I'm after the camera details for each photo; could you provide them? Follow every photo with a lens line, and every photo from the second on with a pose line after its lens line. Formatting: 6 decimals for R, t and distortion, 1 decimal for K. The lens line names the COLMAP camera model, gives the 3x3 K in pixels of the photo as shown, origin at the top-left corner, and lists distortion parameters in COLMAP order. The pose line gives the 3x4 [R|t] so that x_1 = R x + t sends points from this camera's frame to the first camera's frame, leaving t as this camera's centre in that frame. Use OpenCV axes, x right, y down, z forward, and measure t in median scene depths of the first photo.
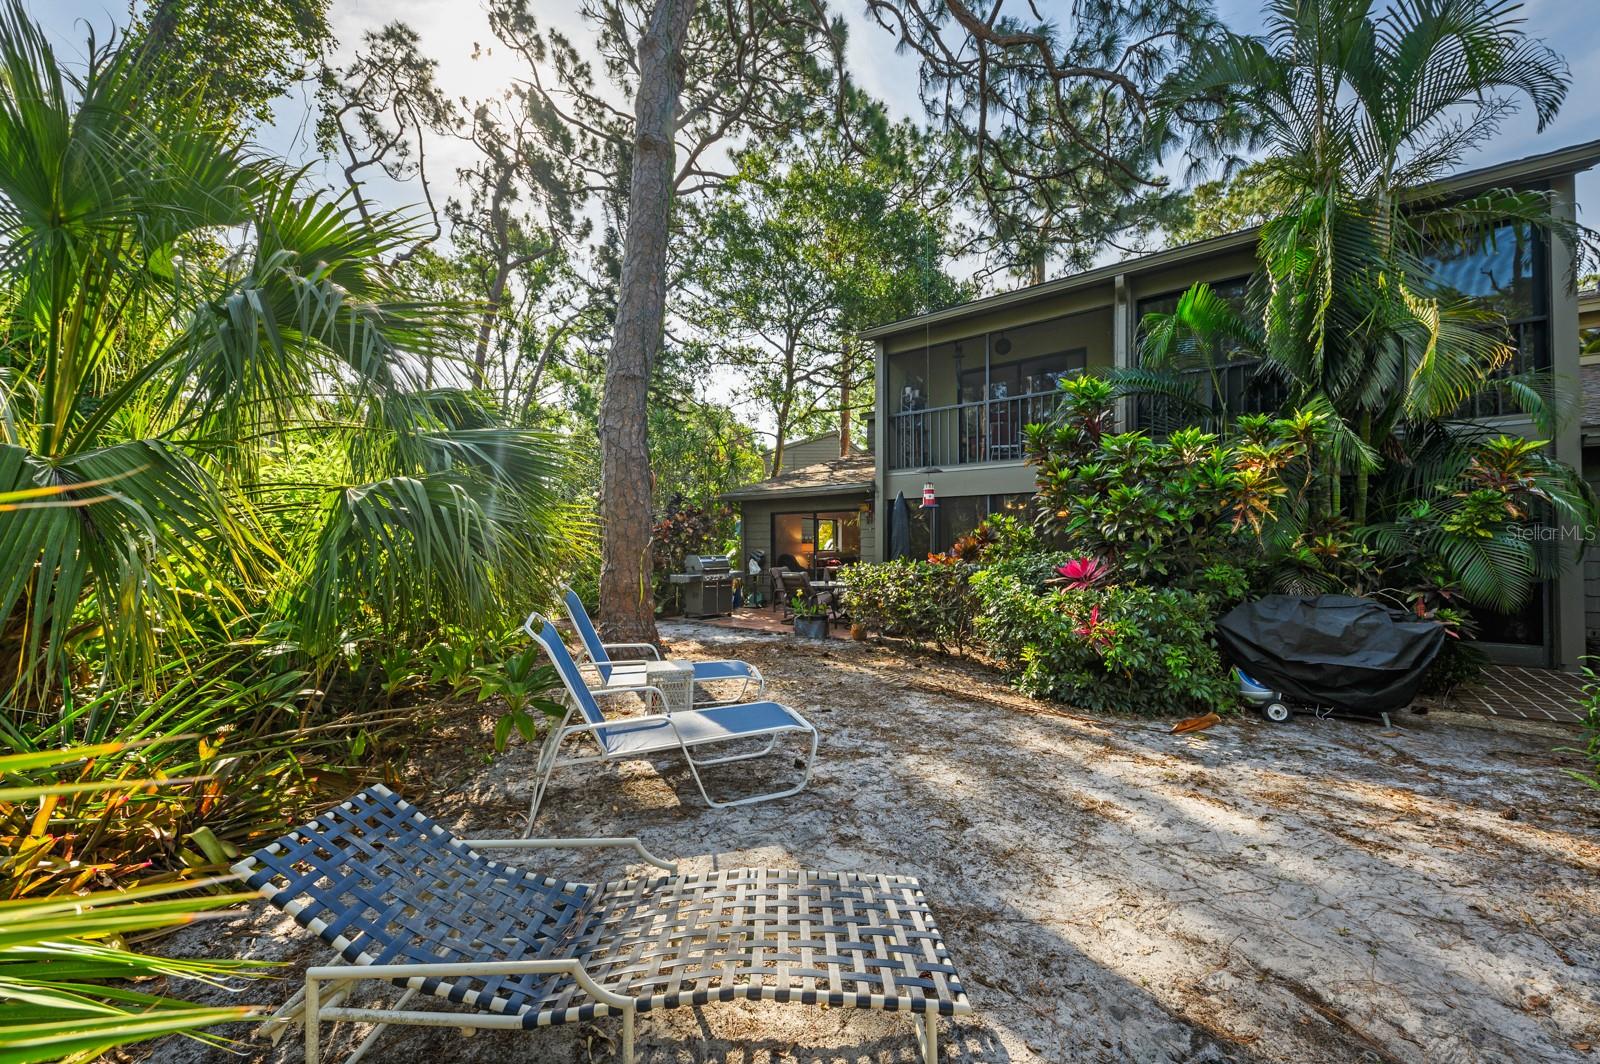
lens RADIAL K [[644.5, 0, 800.0], [0, 644.5, 532.0], [0, 0, 1]] dist [0.001599, -0.004048]
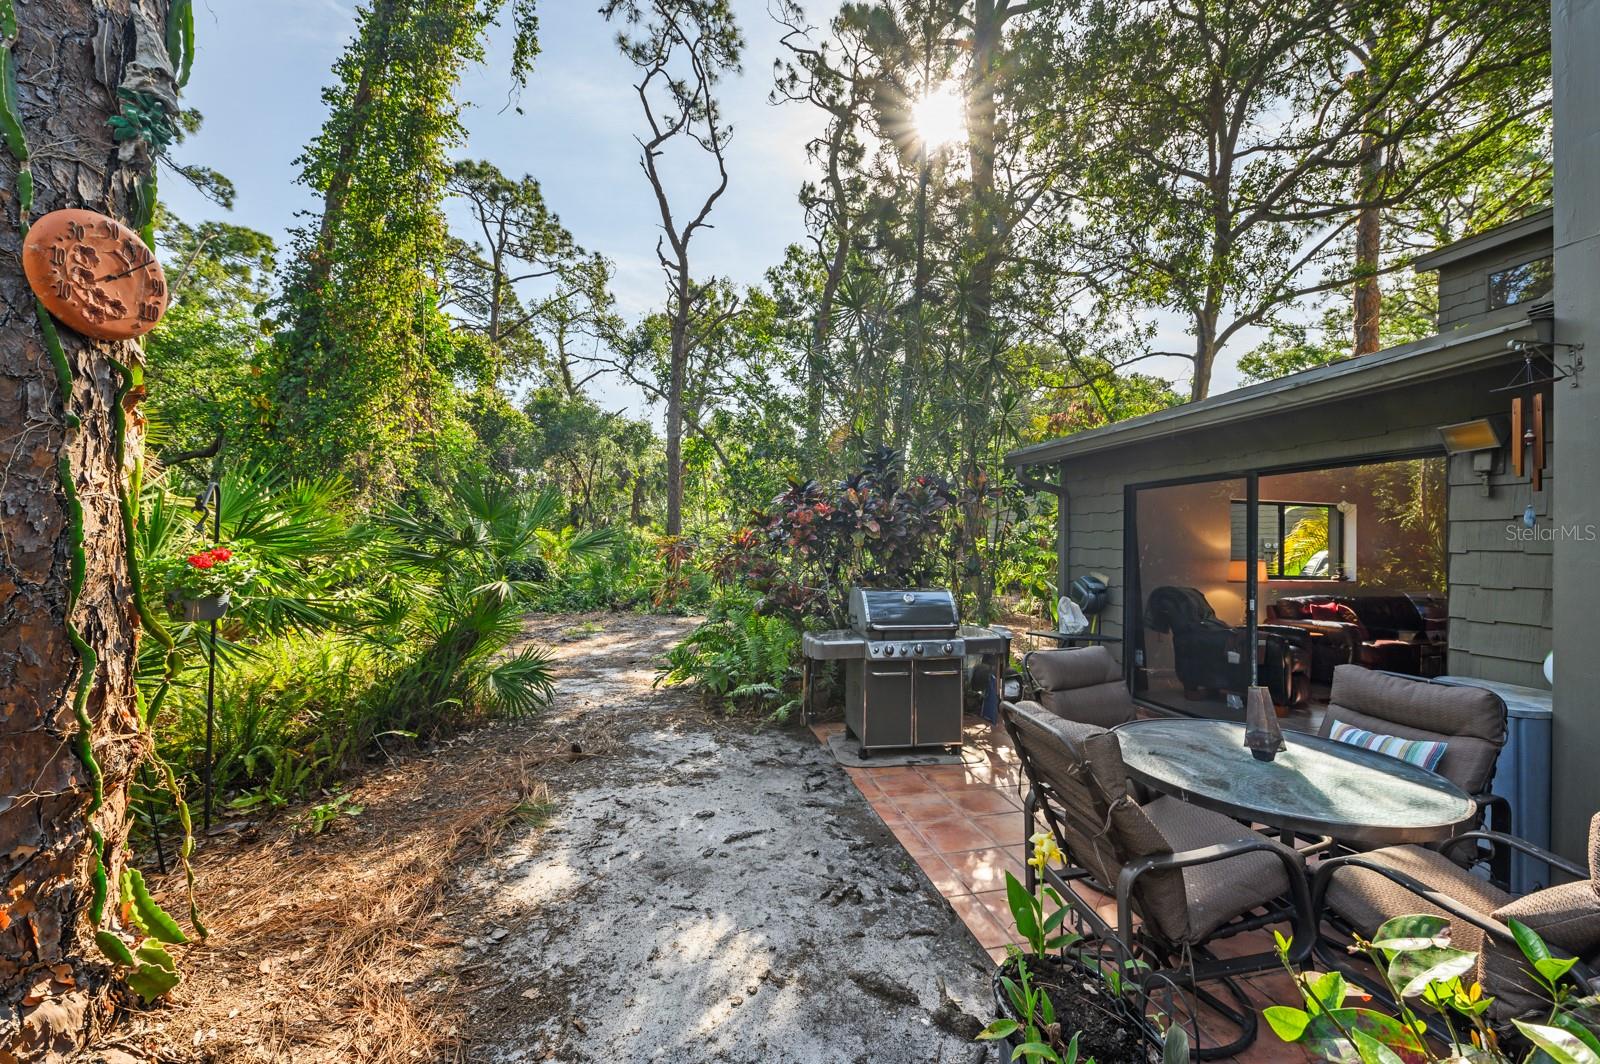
lens RADIAL K [[625.8, 0, 796.5], [0, 625.8, 539.0], [0, 0, 1]] dist [-0.001129, -0.000746]
pose [[0.788263, 0.007720, -0.615291, 0.024267], [-0.007188, 0.999969, 0.003339, 0.003437], [0.615297, 0.001791, 0.788293, 0.393875]]
